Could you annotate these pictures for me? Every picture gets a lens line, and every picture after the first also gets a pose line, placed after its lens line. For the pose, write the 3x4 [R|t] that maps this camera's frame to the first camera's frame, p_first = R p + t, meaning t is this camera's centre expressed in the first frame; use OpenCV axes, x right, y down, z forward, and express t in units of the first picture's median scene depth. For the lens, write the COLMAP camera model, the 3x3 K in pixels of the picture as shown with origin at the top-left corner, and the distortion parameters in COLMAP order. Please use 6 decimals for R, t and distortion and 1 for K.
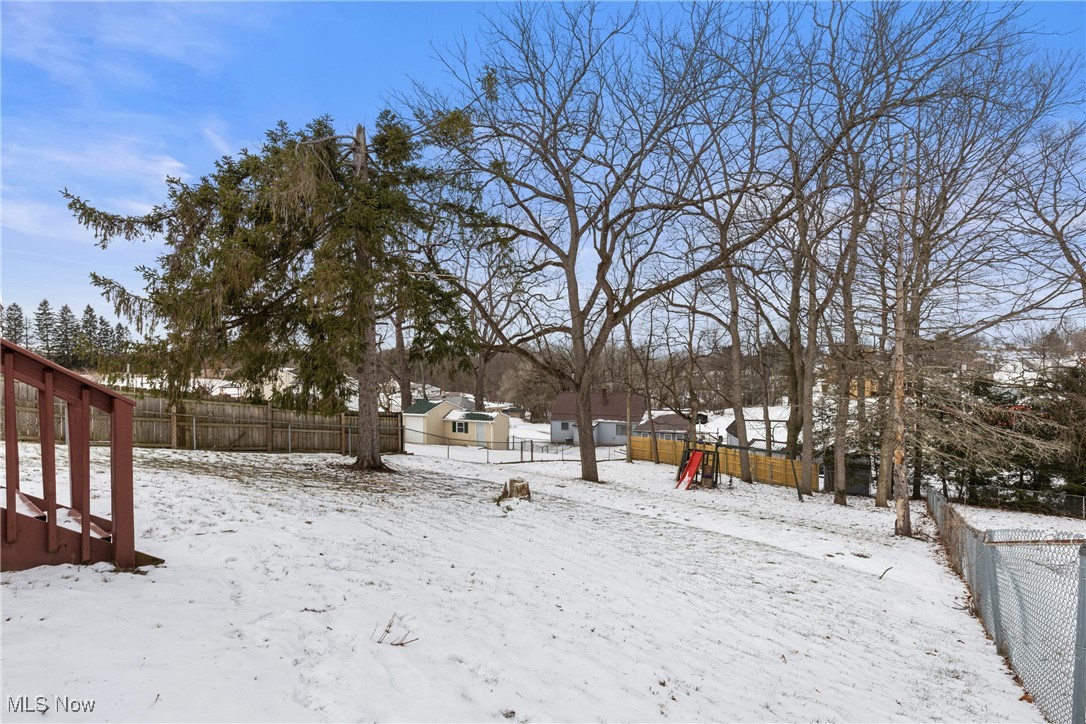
lens RADIAL K [[494.7, 0, 544.9], [0, 494.7, 369.0], [0, 0, 1]] dist [0.001191, 0.000016]
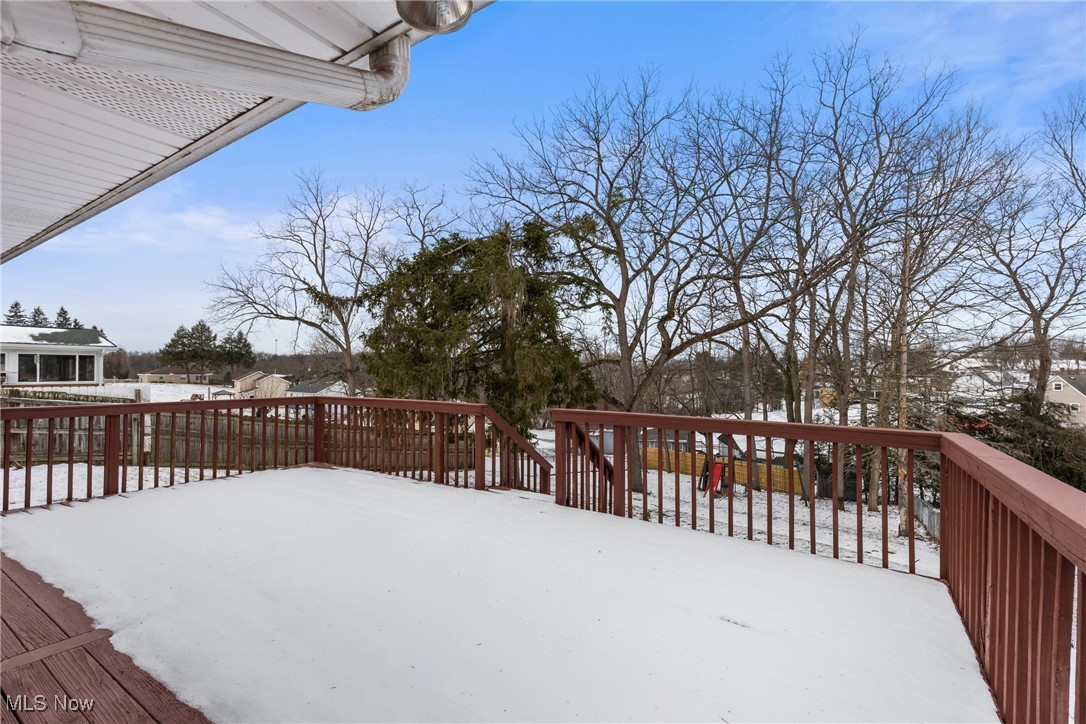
lens RADIAL K [[494.7, 0, 544.9], [0, 494.7, 369.0], [0, 0, 1]] dist [0.001191, 0.000016]
pose [[0.998508, 0.005286, 0.054357, -0.155806], [-0.005029, 0.999976, -0.004863, -0.047379], [-0.054382, 0.004582, 0.998510, -0.127502]]
